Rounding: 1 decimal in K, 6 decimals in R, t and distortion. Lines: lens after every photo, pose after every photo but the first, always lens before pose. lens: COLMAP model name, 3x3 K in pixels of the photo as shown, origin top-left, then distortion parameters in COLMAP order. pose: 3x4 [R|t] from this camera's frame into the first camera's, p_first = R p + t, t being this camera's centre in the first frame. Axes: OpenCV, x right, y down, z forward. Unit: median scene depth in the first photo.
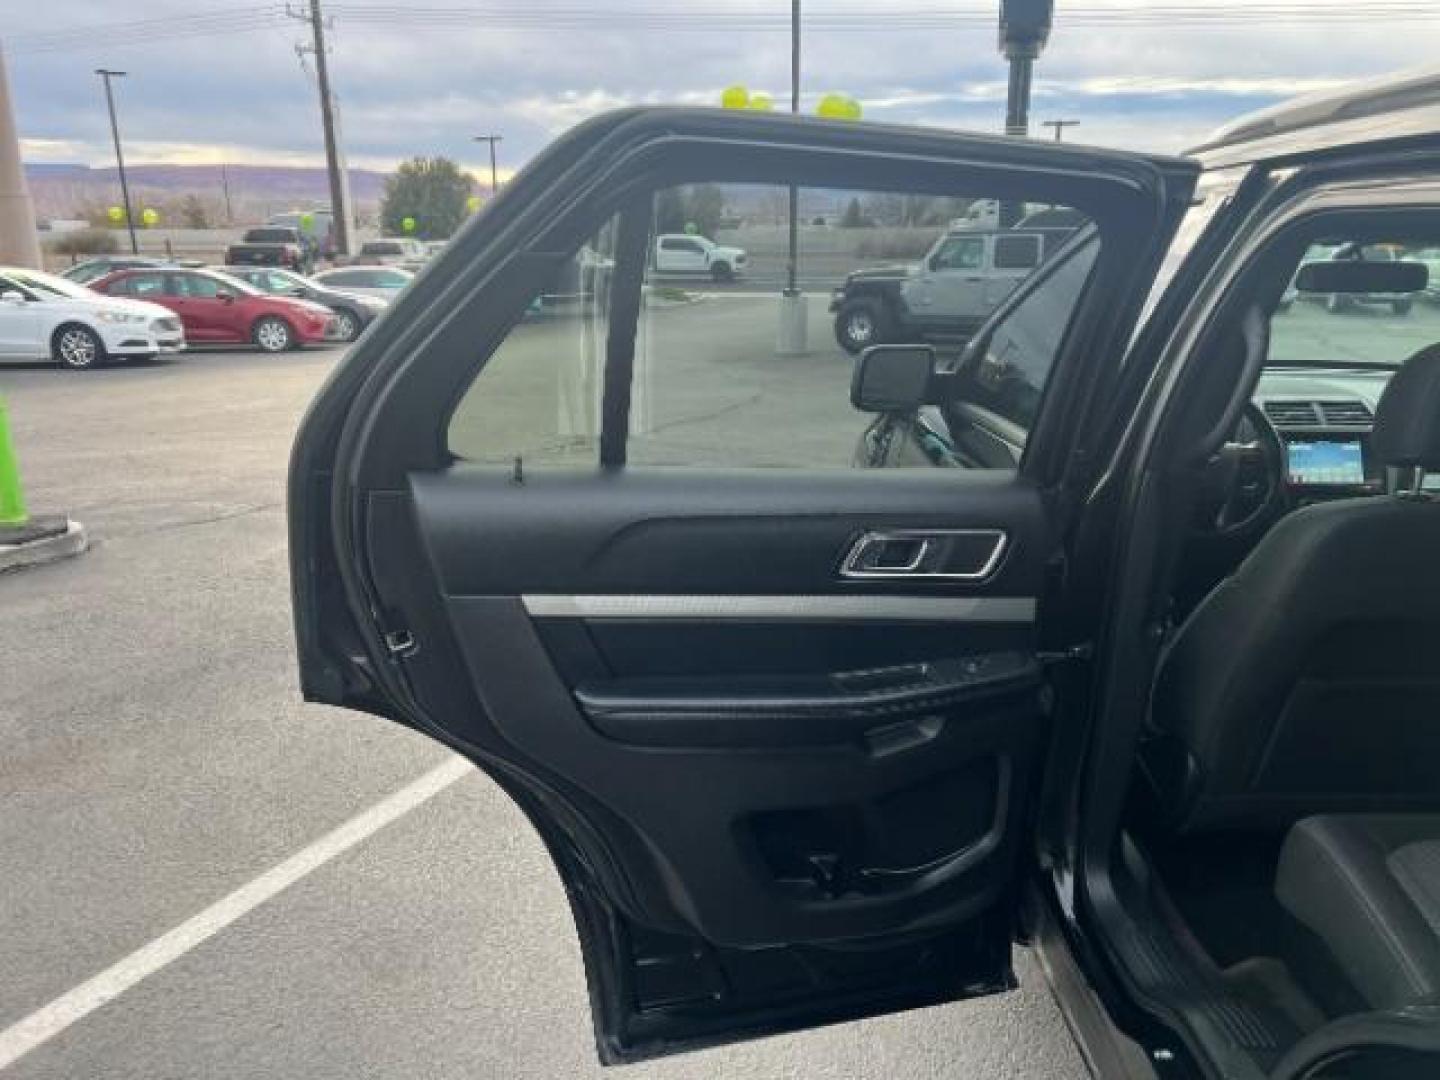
lens RADIAL K [[1080.7, 0, 709.0], [0, 1080.7, 540.0], [0, 0, 1]] dist [0.054251, -0.060397]
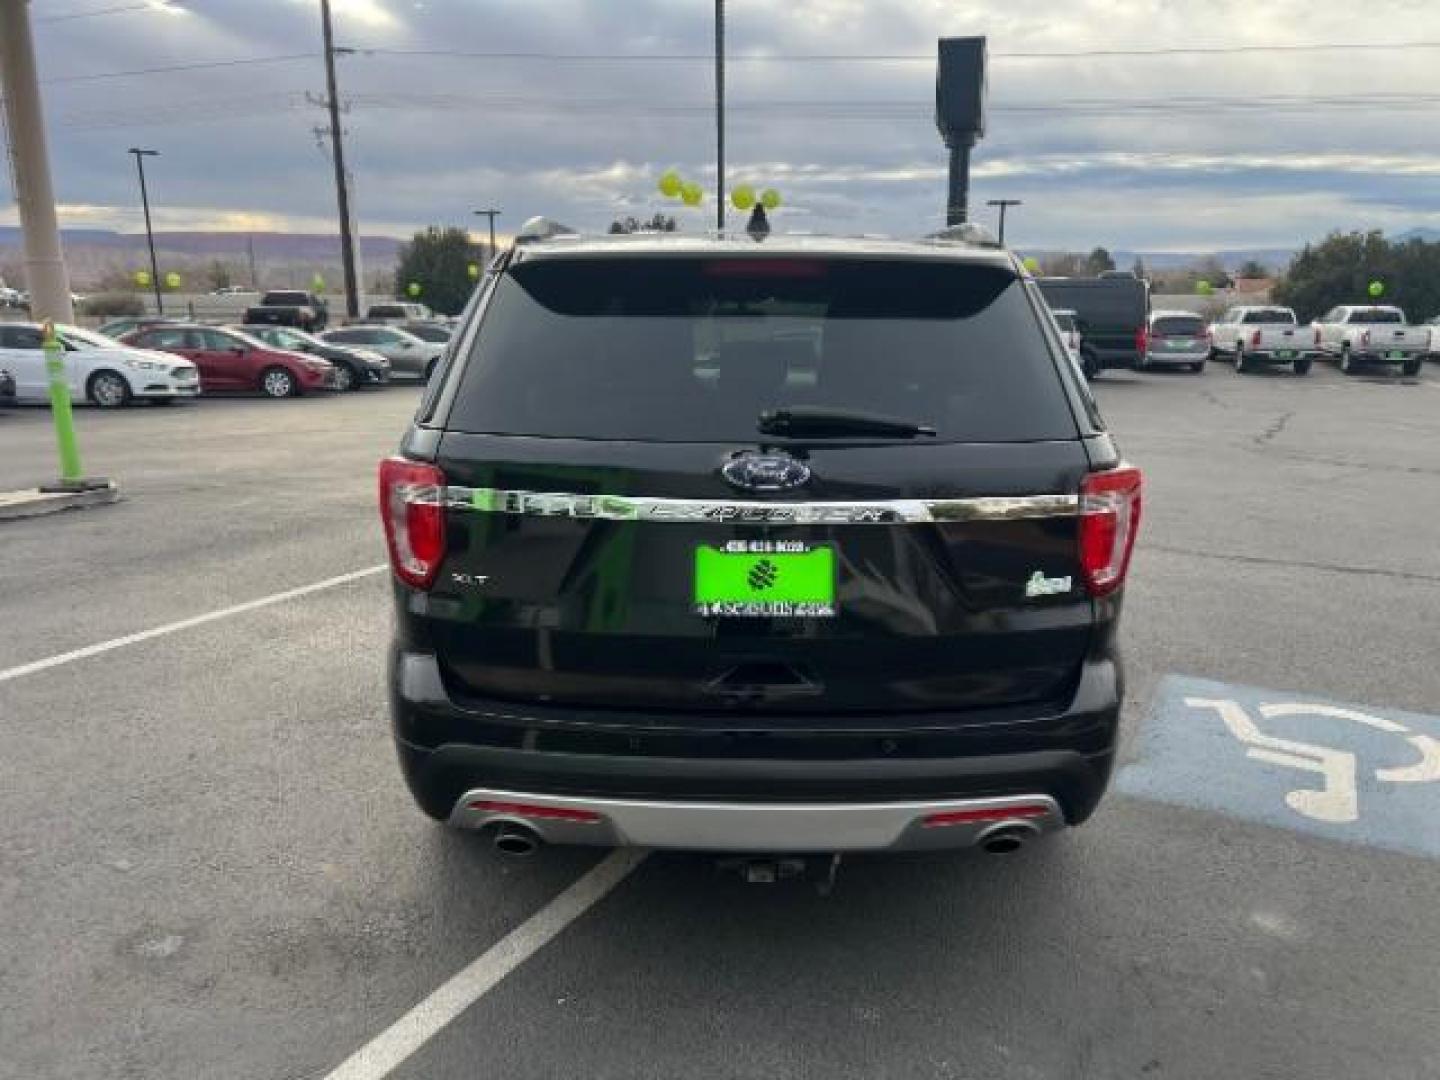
lens RADIAL K [[1080.7, 0, 729.4], [0, 1080.7, 539.3], [0, 0, 1]] dist [0.054251, -0.060397]
pose [[0.999987, 0.004255, 0.002905, 0.062721], [-0.004080, 0.998317, -0.057855, 0.034804], [-0.003146, 0.057843, 0.998321, -0.118966]]
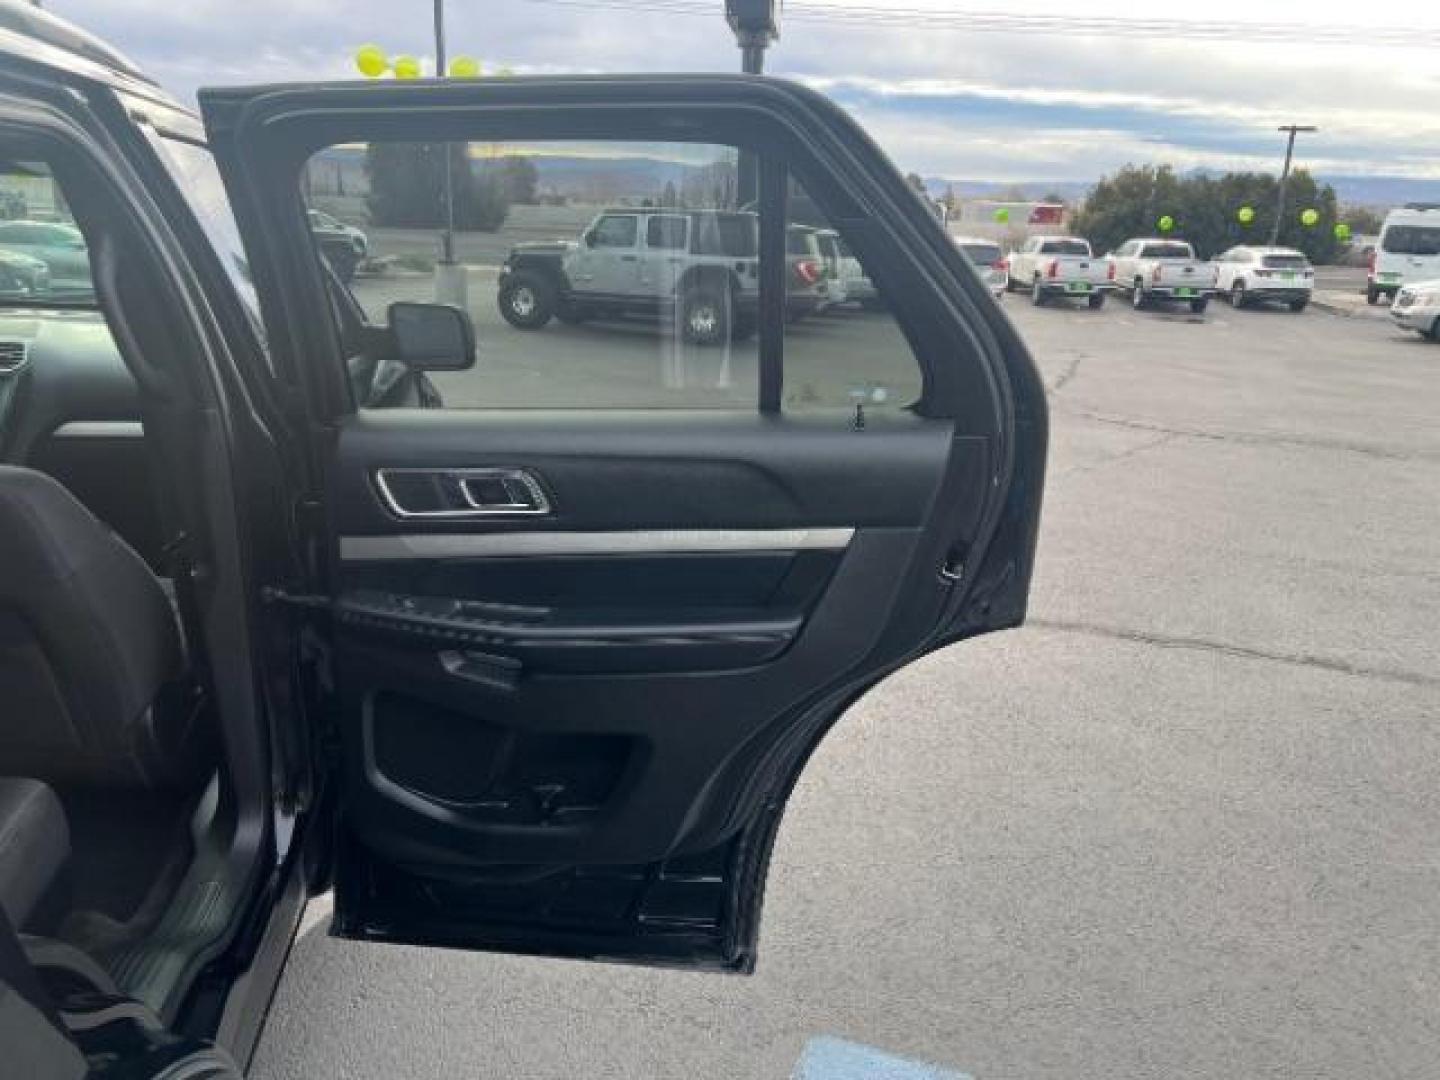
lens RADIAL K [[1080.7, 0, 737.7], [0, 1080.7, 518.5], [0, 0, 1]] dist [0.054251, -0.060397]
pose [[0.985406, -0.005114, 0.170144, 0.123215], [0.005563, 0.999982, -0.002160, 0.003627], [-0.170130, 0.003075, 0.985417, -0.004959]]
